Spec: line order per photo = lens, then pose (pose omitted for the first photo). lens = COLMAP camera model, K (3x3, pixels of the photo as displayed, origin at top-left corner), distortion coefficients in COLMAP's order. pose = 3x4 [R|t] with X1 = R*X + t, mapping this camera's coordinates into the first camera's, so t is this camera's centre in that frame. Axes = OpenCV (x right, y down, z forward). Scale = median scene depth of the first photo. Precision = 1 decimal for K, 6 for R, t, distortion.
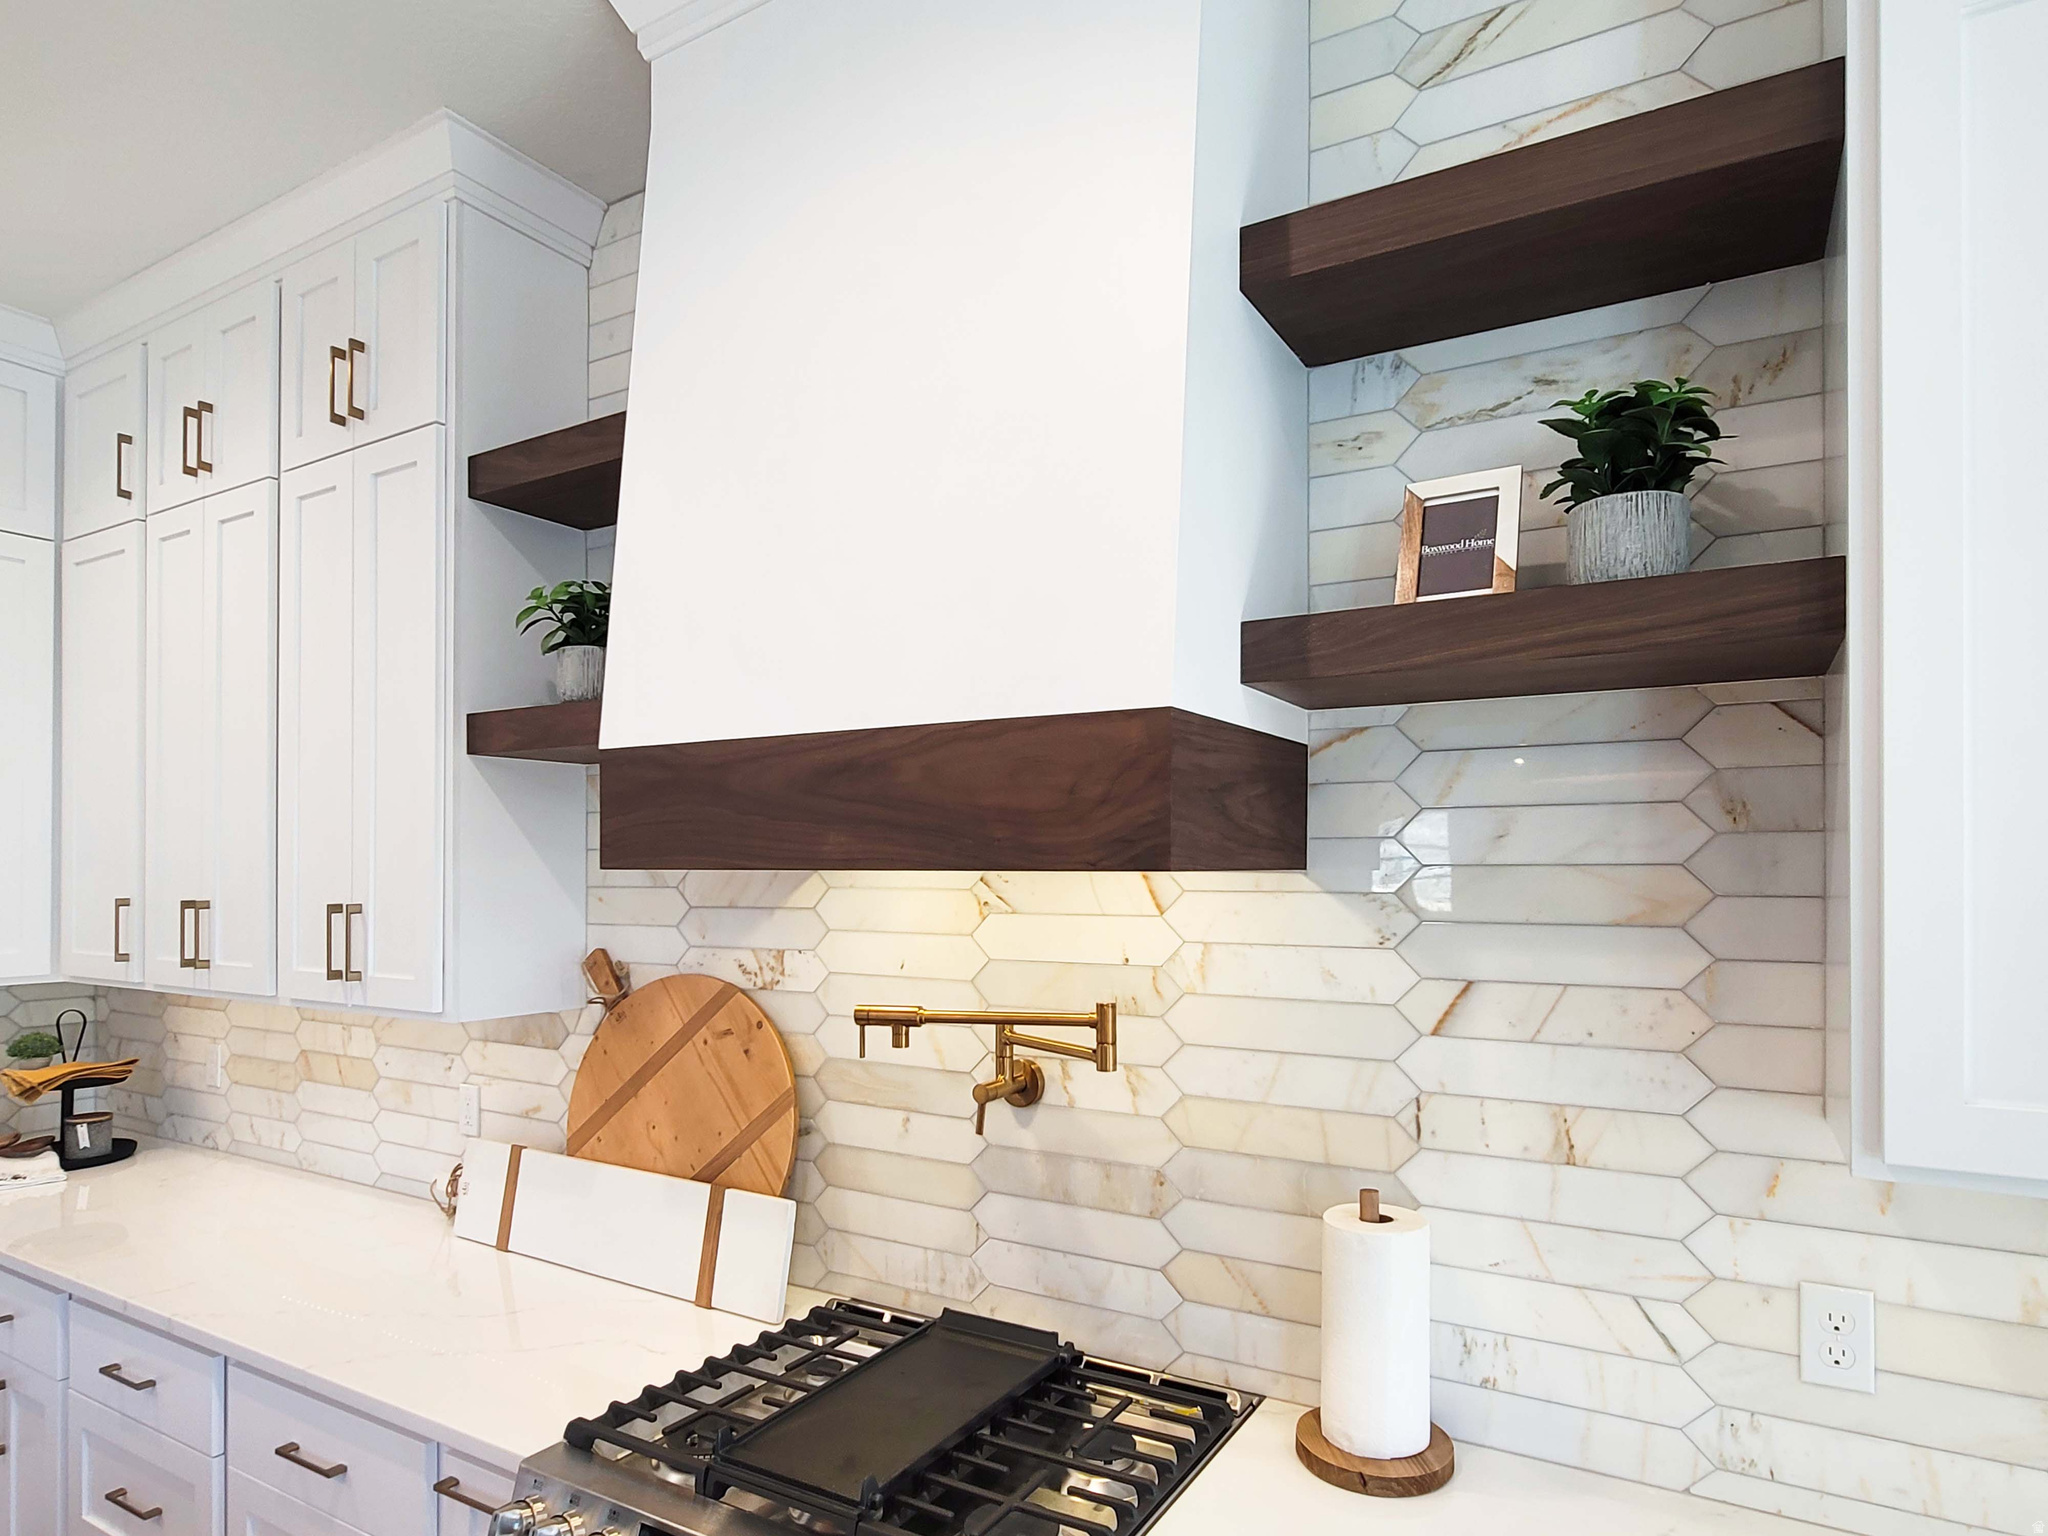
lens RADIAL K [[1124.2, 0, 1077.8], [0, 1124.2, 865.4], [0, 0, 1]] dist [-0.003330, -0.001232]
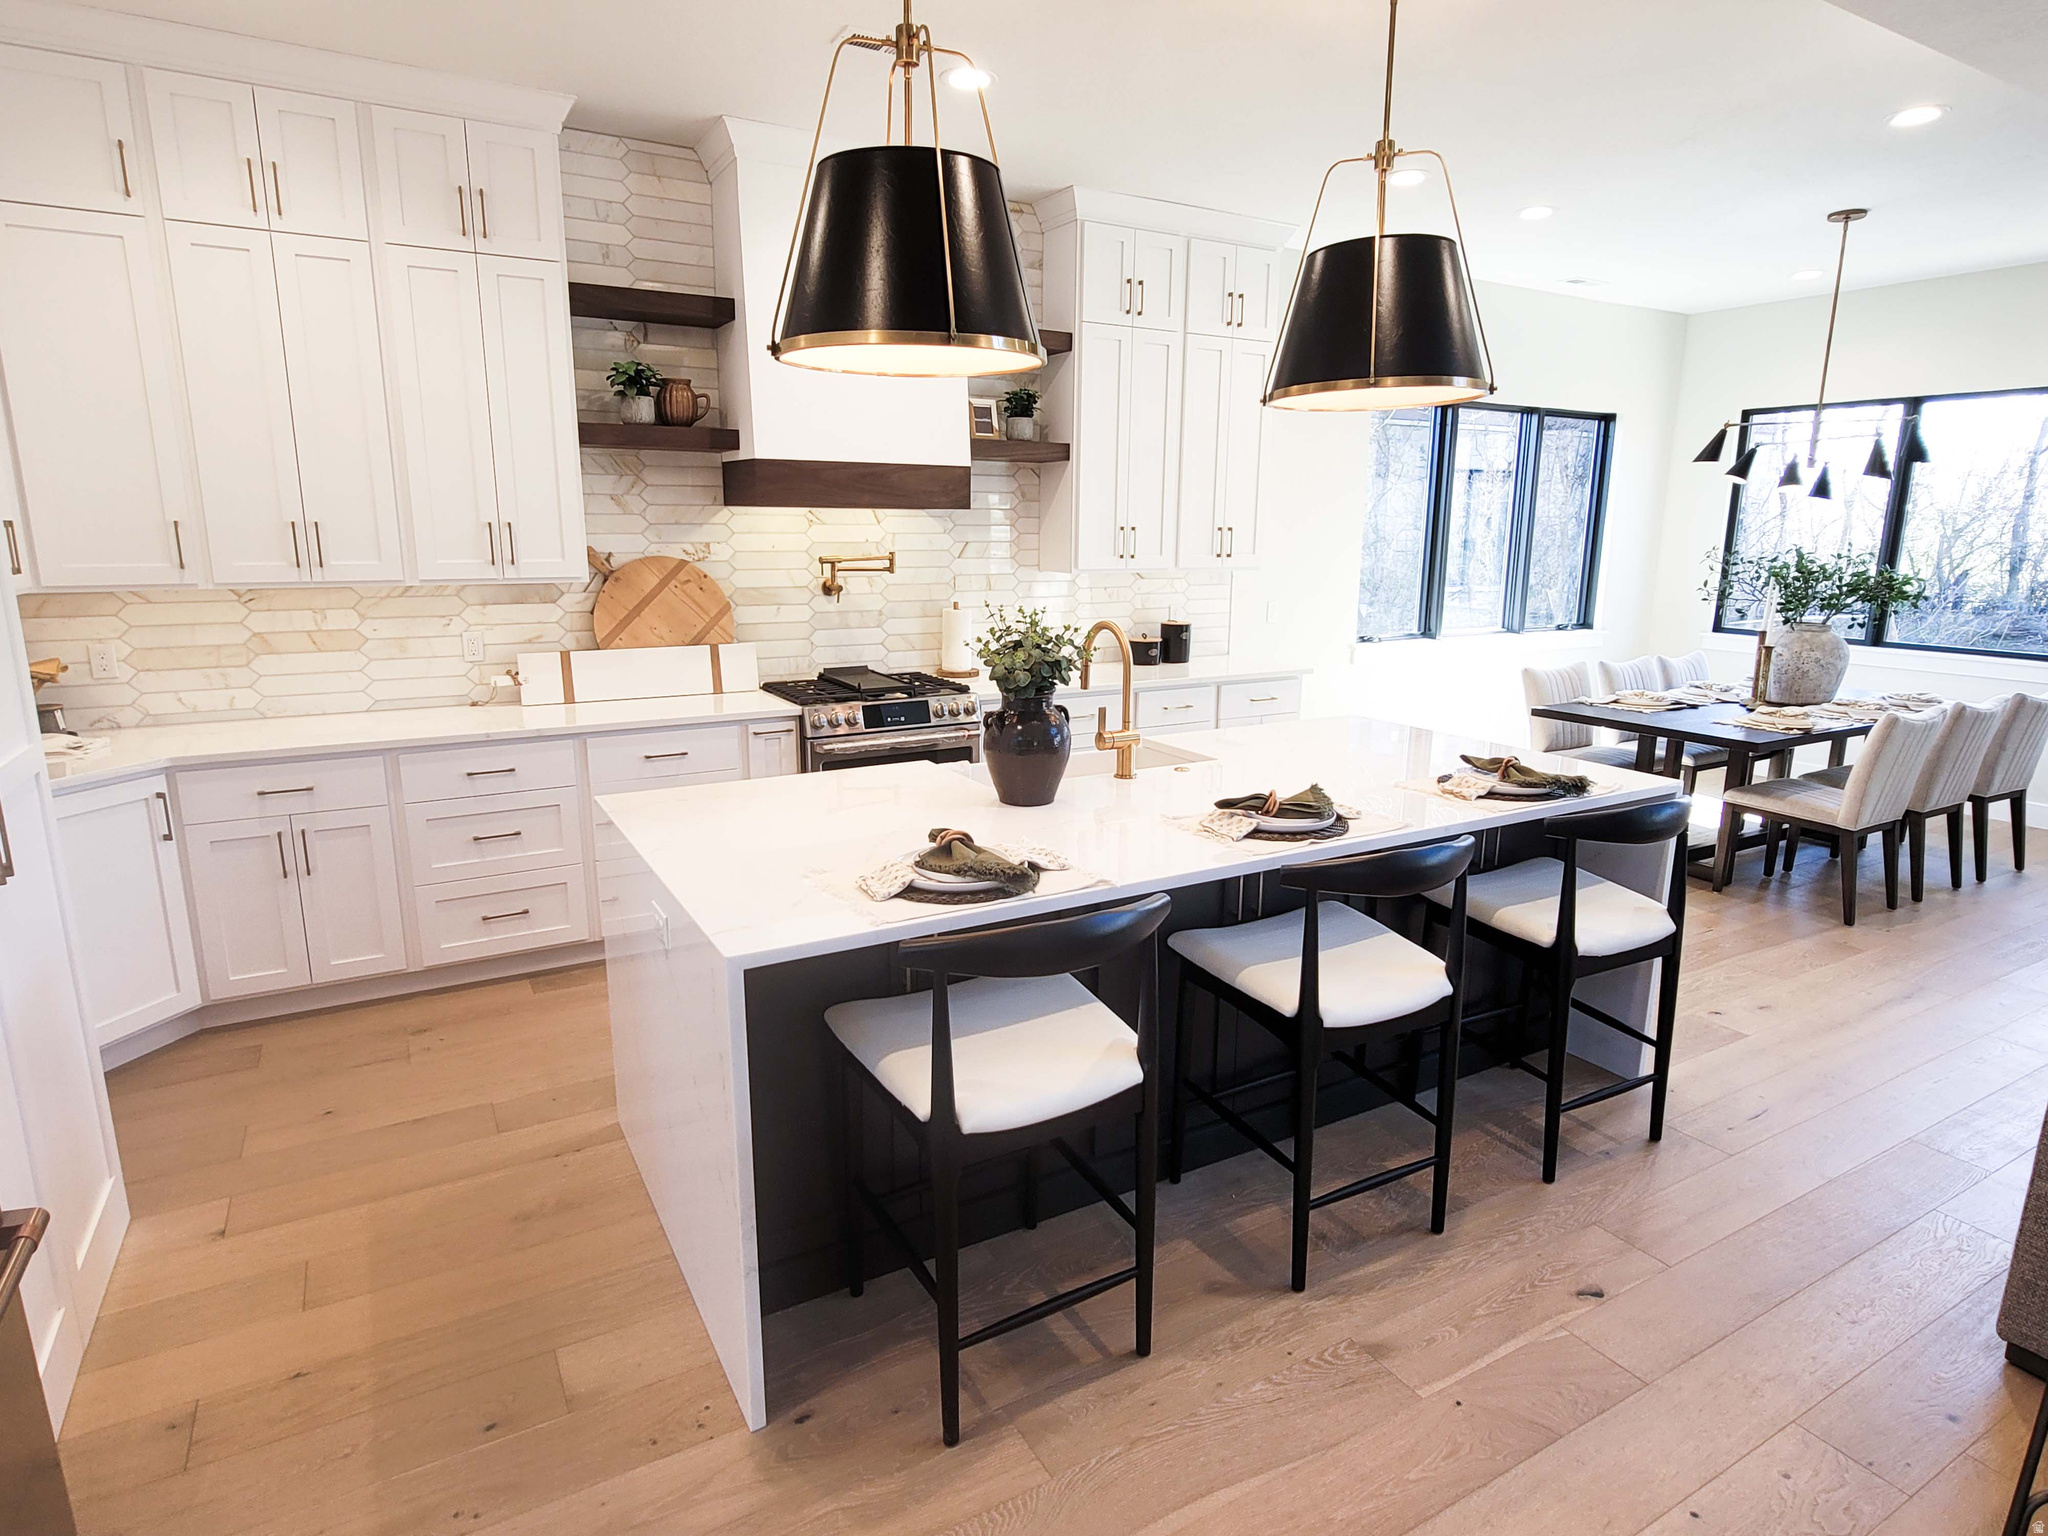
lens RADIAL K [[1124.2, 0, 1017.0], [0, 1124.2, 762.0], [0, 0, 1]] dist [-0.003330, -0.001232]
pose [[0.518346, -0.175352, 0.837000, -2.128985], [-0.011726, 0.977202, 0.211986, 0.022459], [-0.855091, -0.119697, 0.504473, -0.805714]]
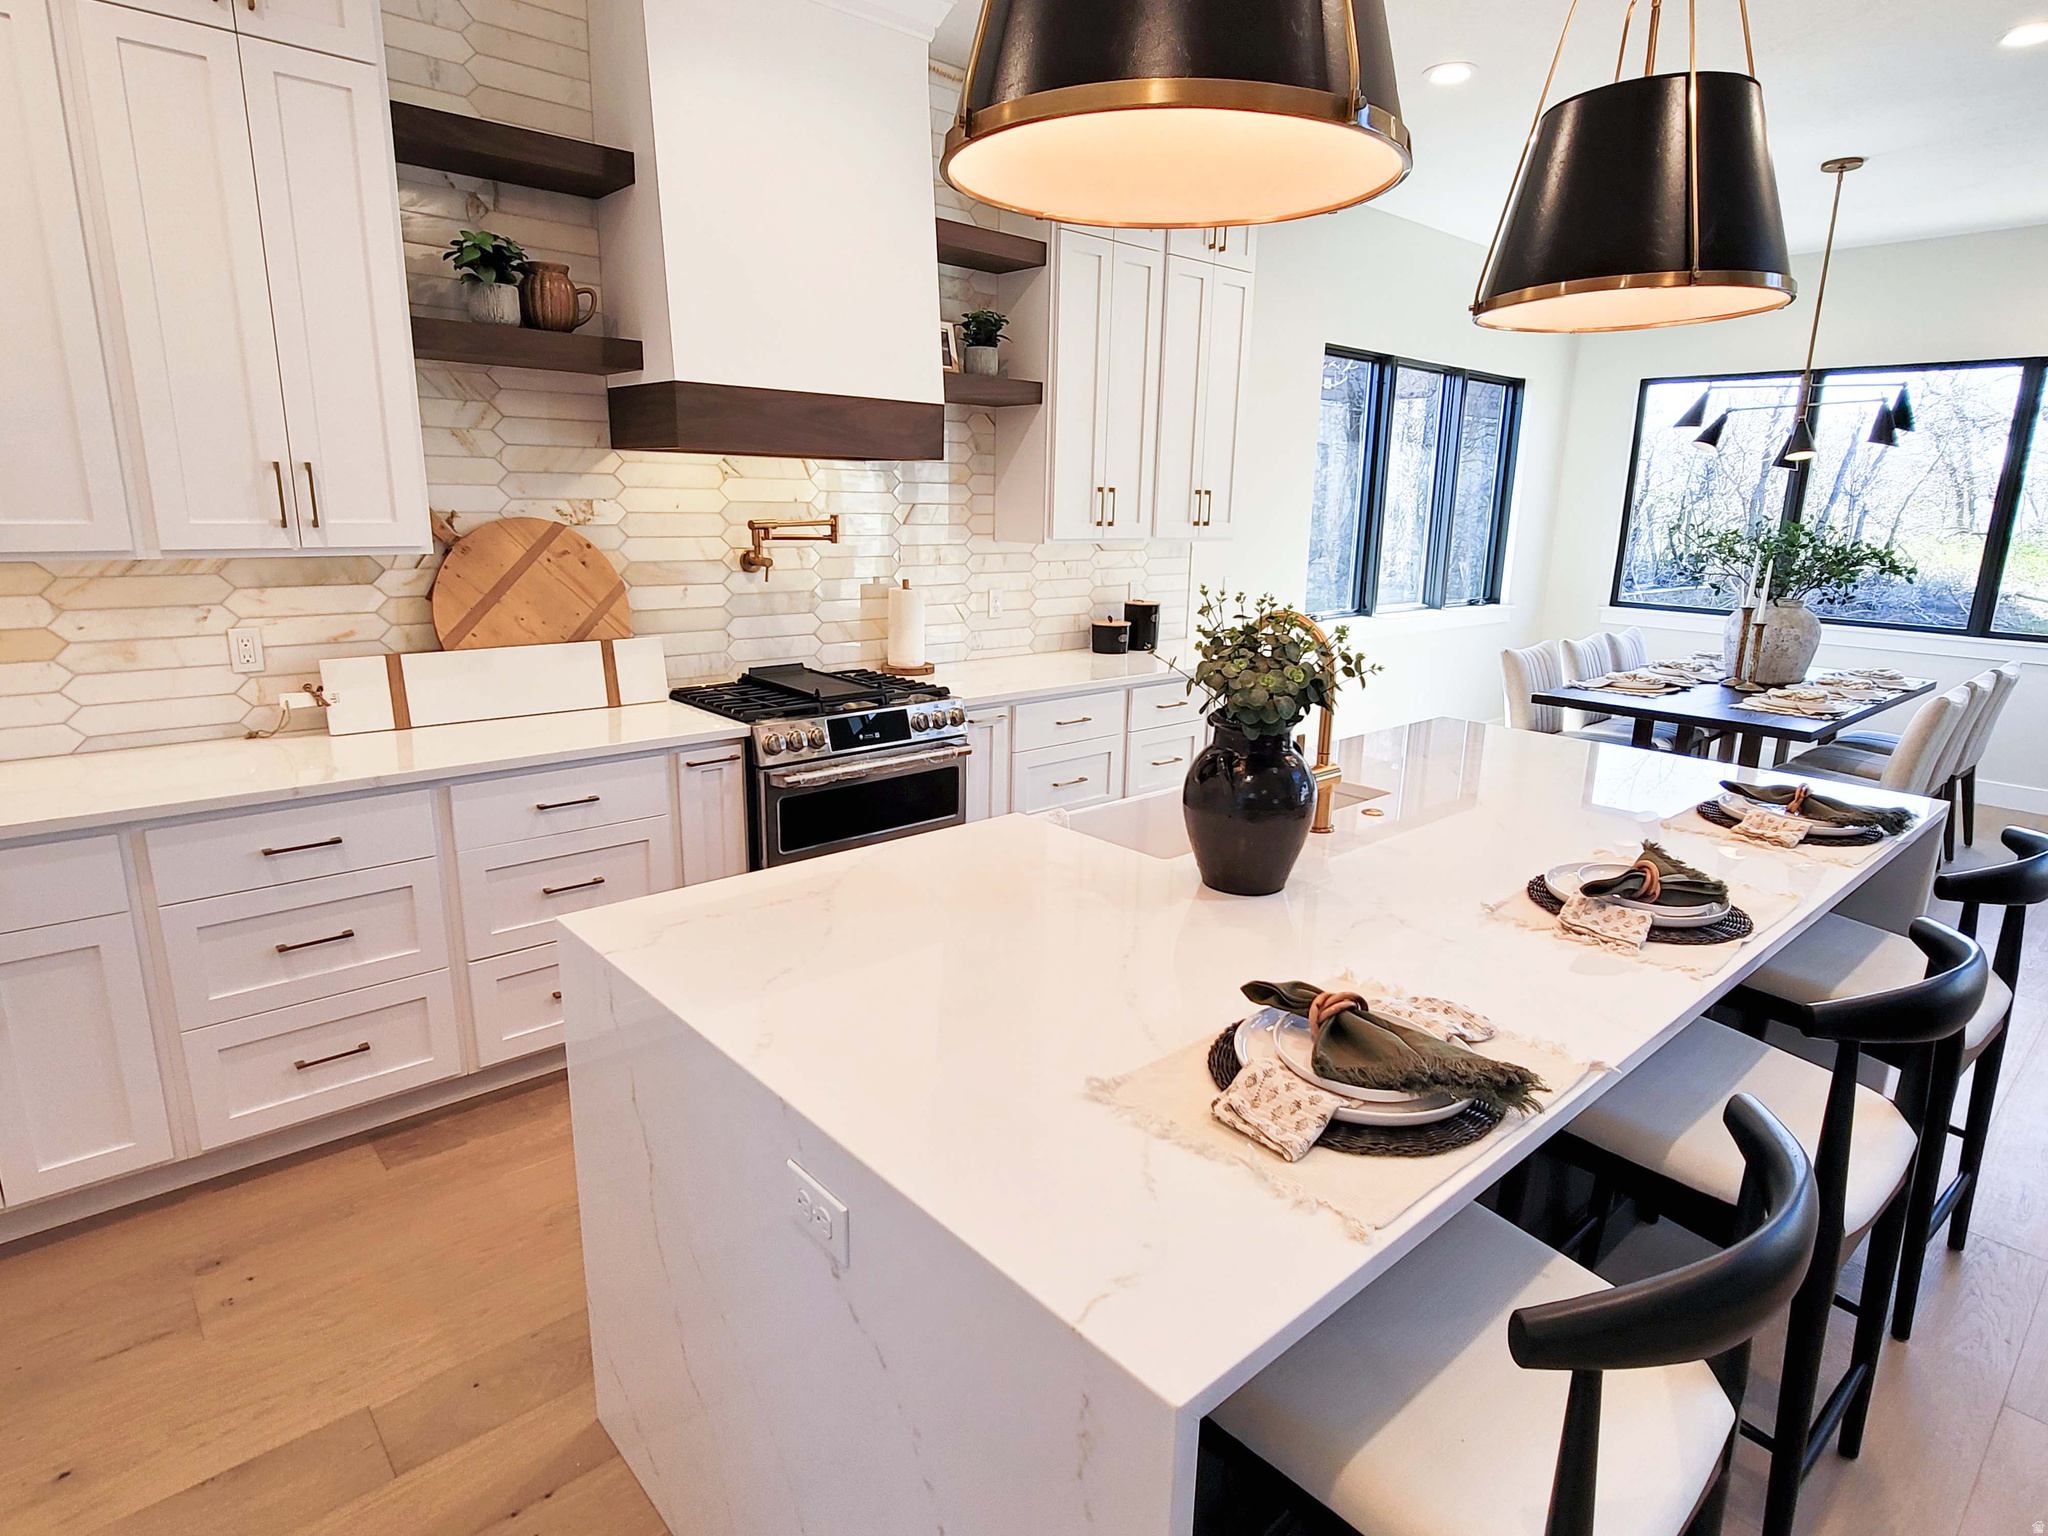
lens RADIAL K [[1124.2, 0, 1022.5], [0, 1124.2, 763.7], [0, 0, 1]] dist [-0.003330, -0.001232]
pose [[0.330382, -0.212627, 0.919586, -1.837380], [-0.024743, 0.972009, 0.233638, 0.057051], [-0.943523, -0.099943, 0.315873, -0.171106]]
